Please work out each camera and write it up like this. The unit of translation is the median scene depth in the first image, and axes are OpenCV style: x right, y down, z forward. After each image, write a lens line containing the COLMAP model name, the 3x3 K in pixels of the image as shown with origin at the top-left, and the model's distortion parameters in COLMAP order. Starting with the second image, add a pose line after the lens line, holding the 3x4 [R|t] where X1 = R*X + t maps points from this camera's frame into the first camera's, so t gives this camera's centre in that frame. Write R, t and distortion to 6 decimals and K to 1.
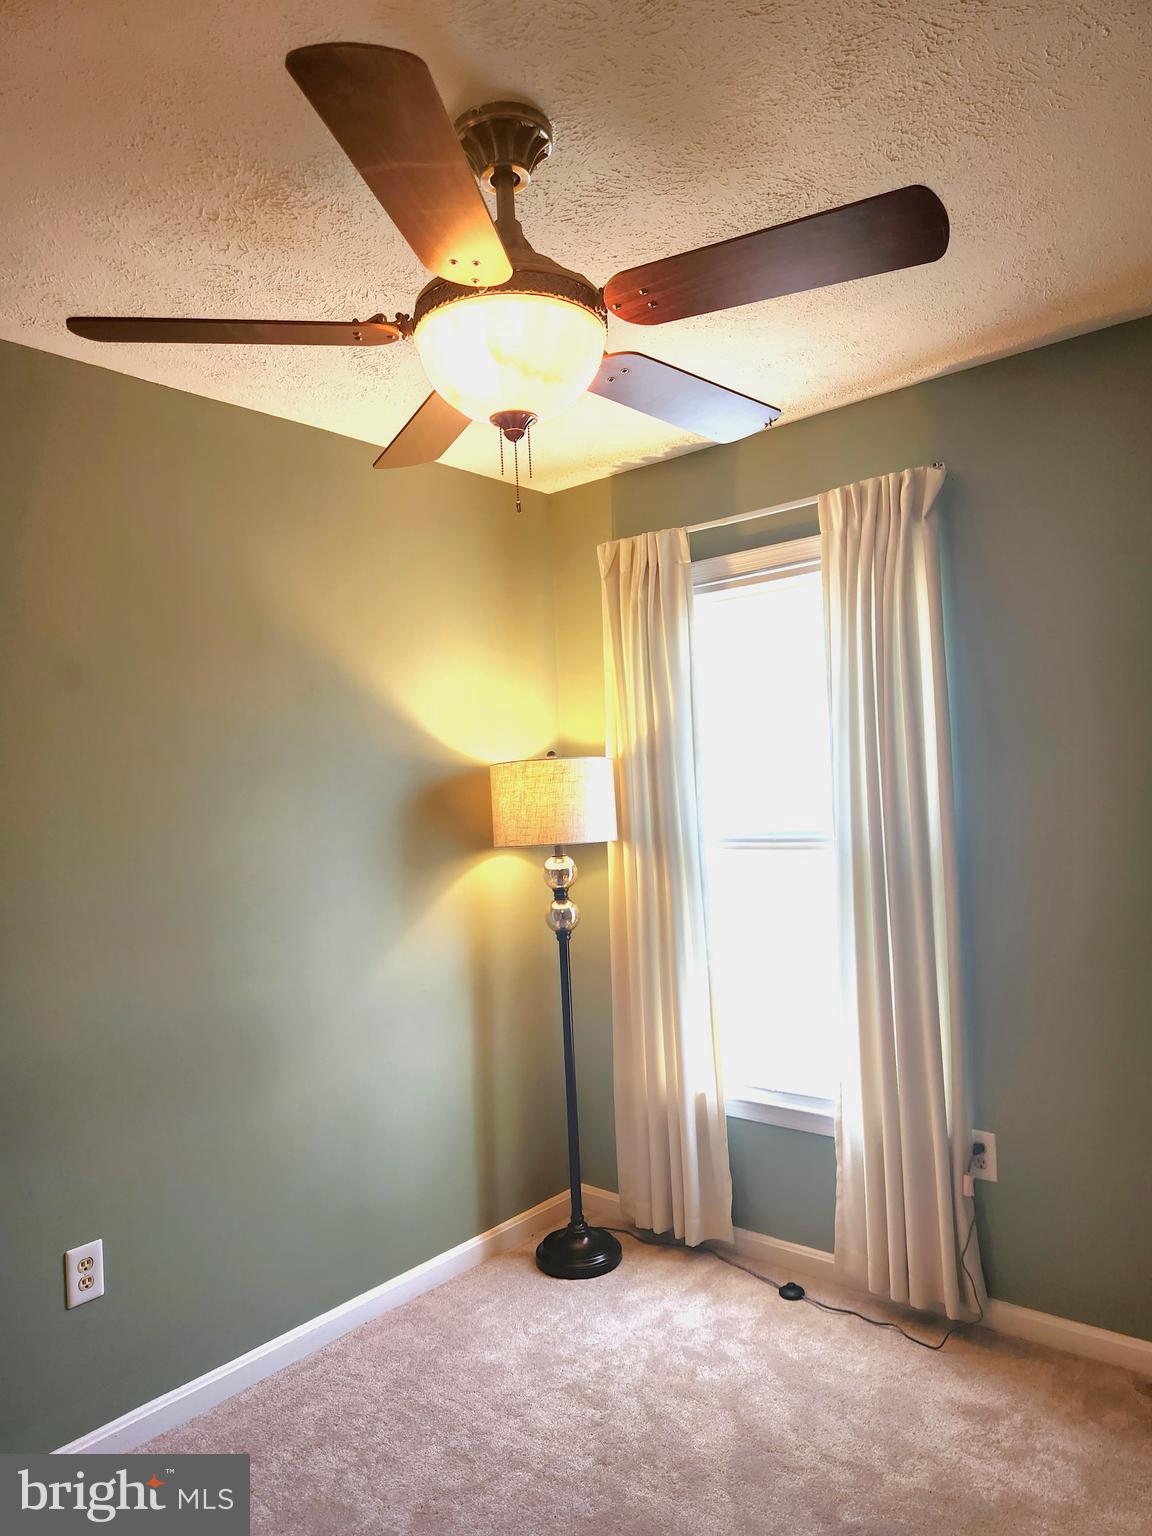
lens RADIAL K [[1039.5, 0, 575.5], [0, 1039.5, 772.8], [0, 0, 1]] dist [0.002130, -0.017811]
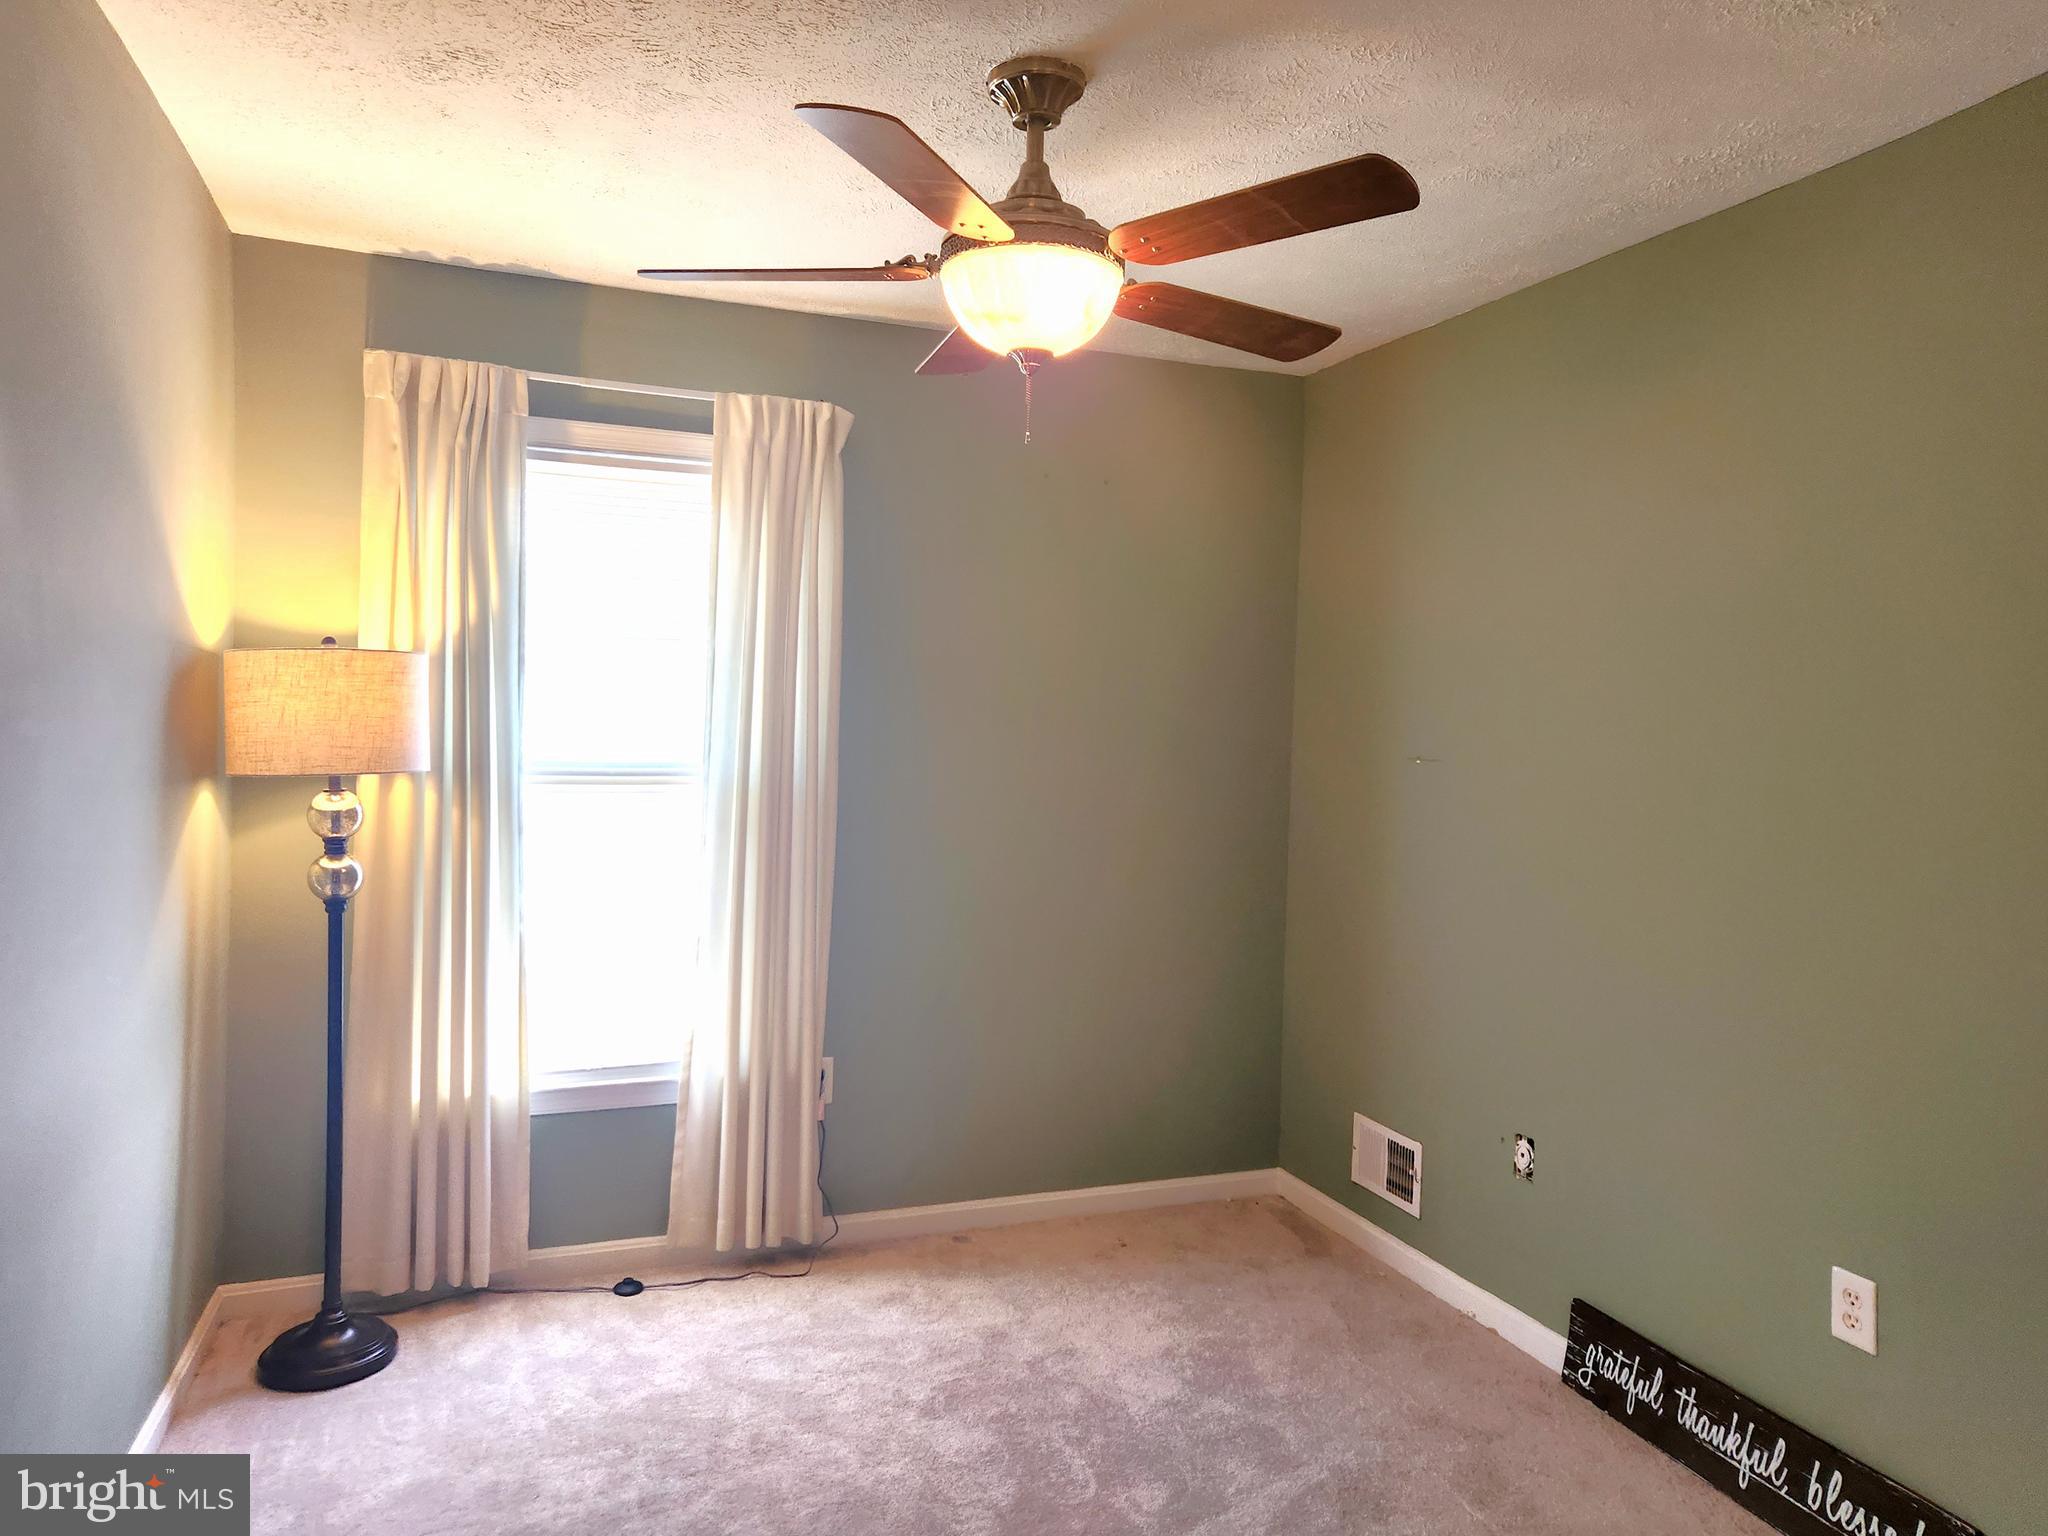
lens RADIAL K [[1386.0, 0, 1029.8], [0, 1386.0, 758.5], [0, 0, 1]] dist [0.002130, -0.017811]
pose [[0.458402, 0.030379, 0.888225, -0.657712], [-0.061659, 0.998095, -0.002315, 0.034181], [-0.886603, -0.053706, 0.459402, 0.178254]]
